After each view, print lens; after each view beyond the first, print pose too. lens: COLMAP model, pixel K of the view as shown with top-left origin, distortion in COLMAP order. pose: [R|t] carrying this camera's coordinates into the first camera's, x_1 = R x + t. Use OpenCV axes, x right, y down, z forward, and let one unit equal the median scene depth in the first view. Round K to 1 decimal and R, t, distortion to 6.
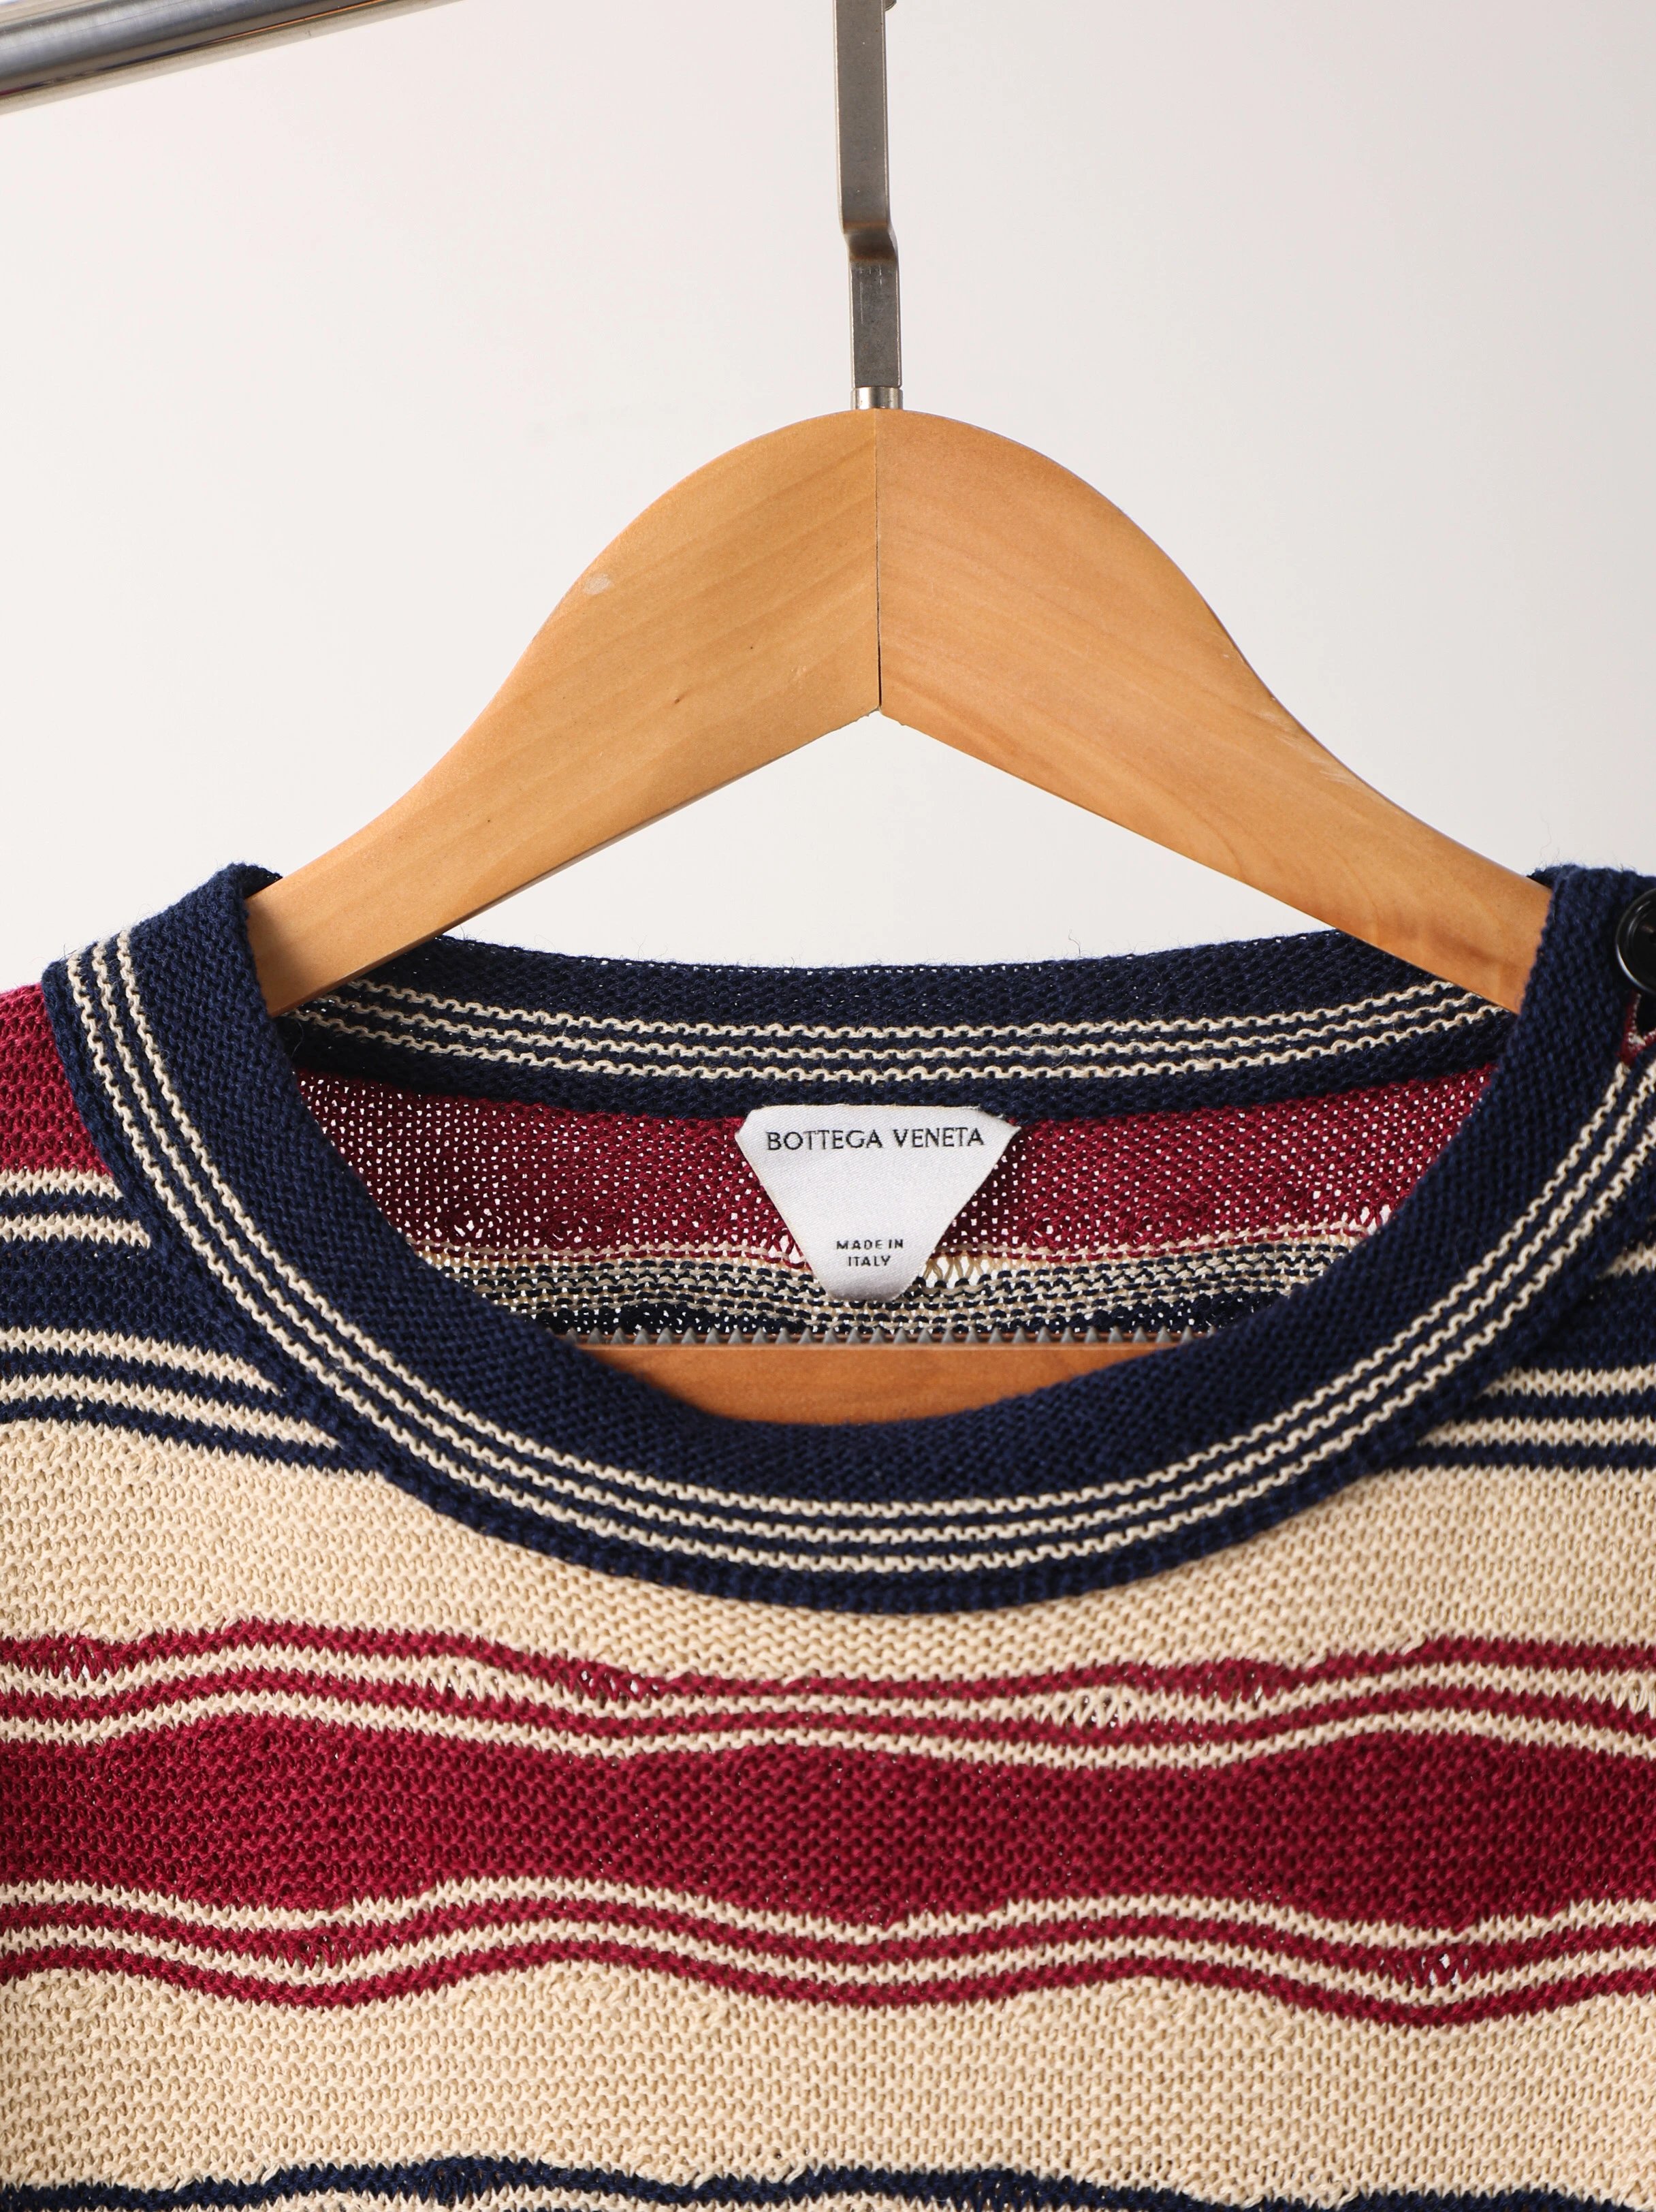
lens RADIAL K [[5575.0, 0, 828.0], [0, 5575.0, 1106.0], [0, 0, 1]] dist [0.368830, -0.790202]
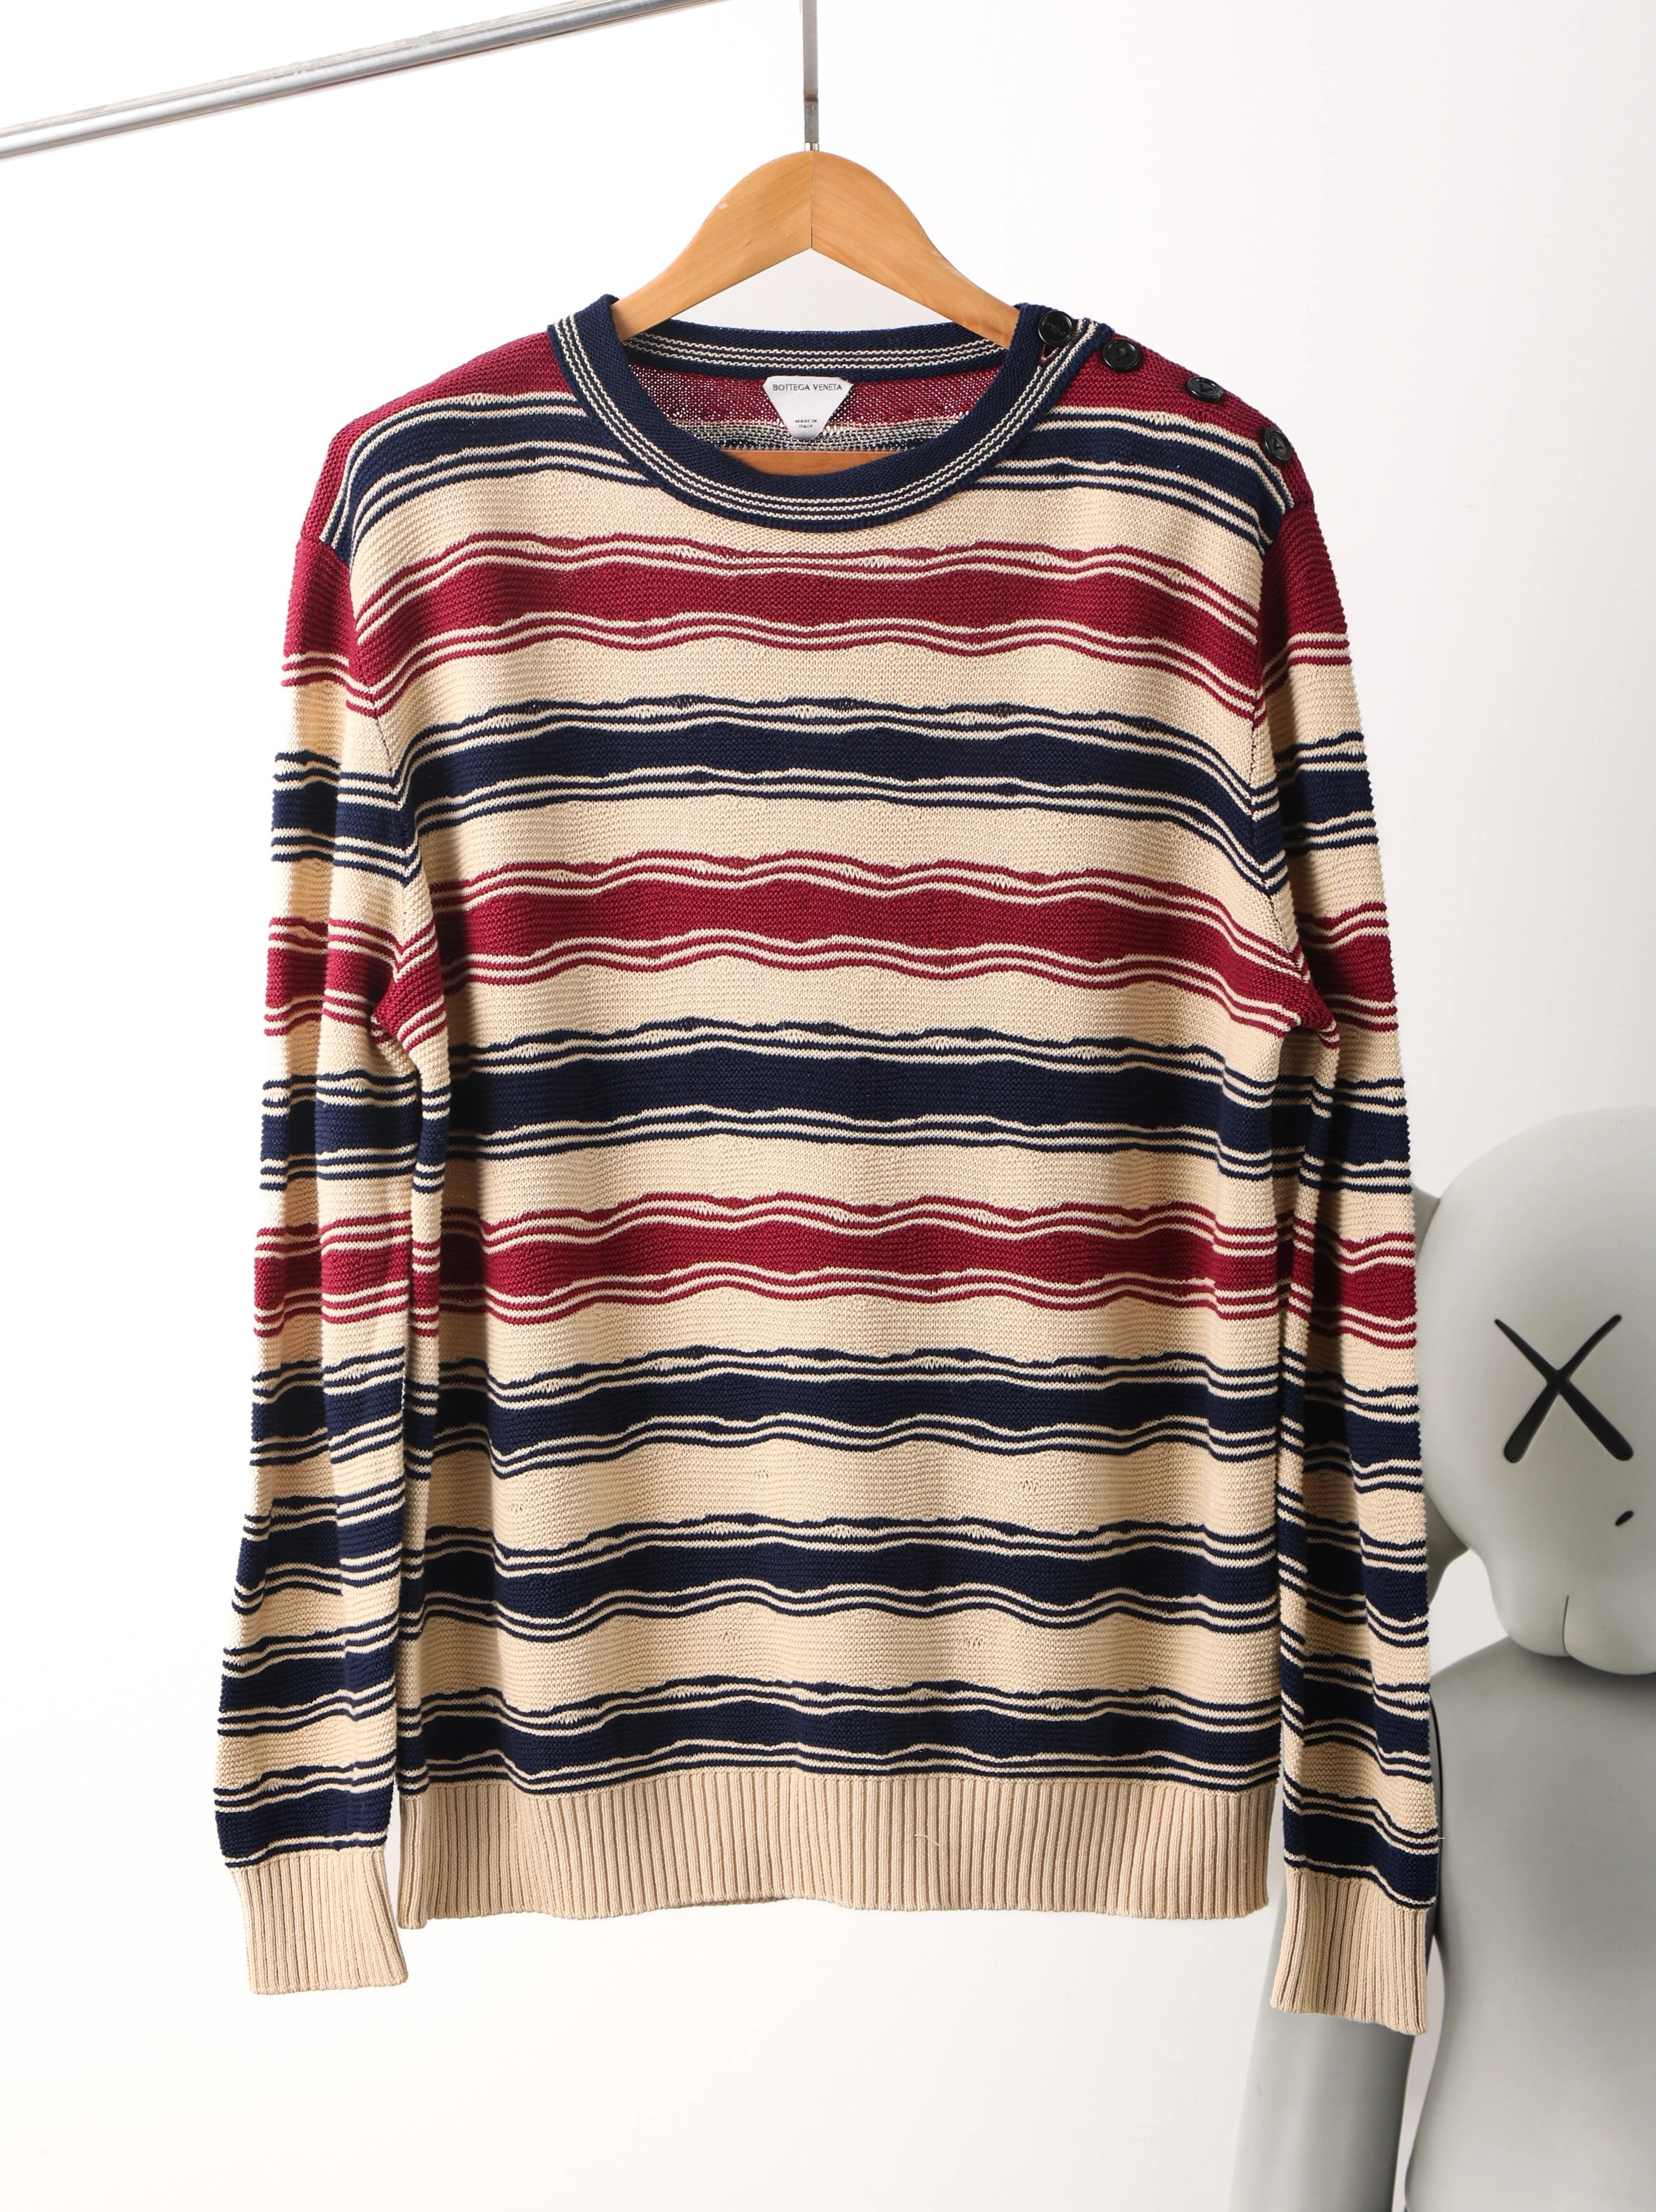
lens RADIAL K [[4086.4, 0, 828.0], [0, 4086.4, 1106.0], [0, 0, 1]] dist [0.149685, -0.168367]
pose [[0.997135, 0.003379, 0.075566, -0.159488], [-0.015417, 0.987111, 0.159290, 0.038375], [-0.074054, -0.159999, 0.984335, -1.402241]]
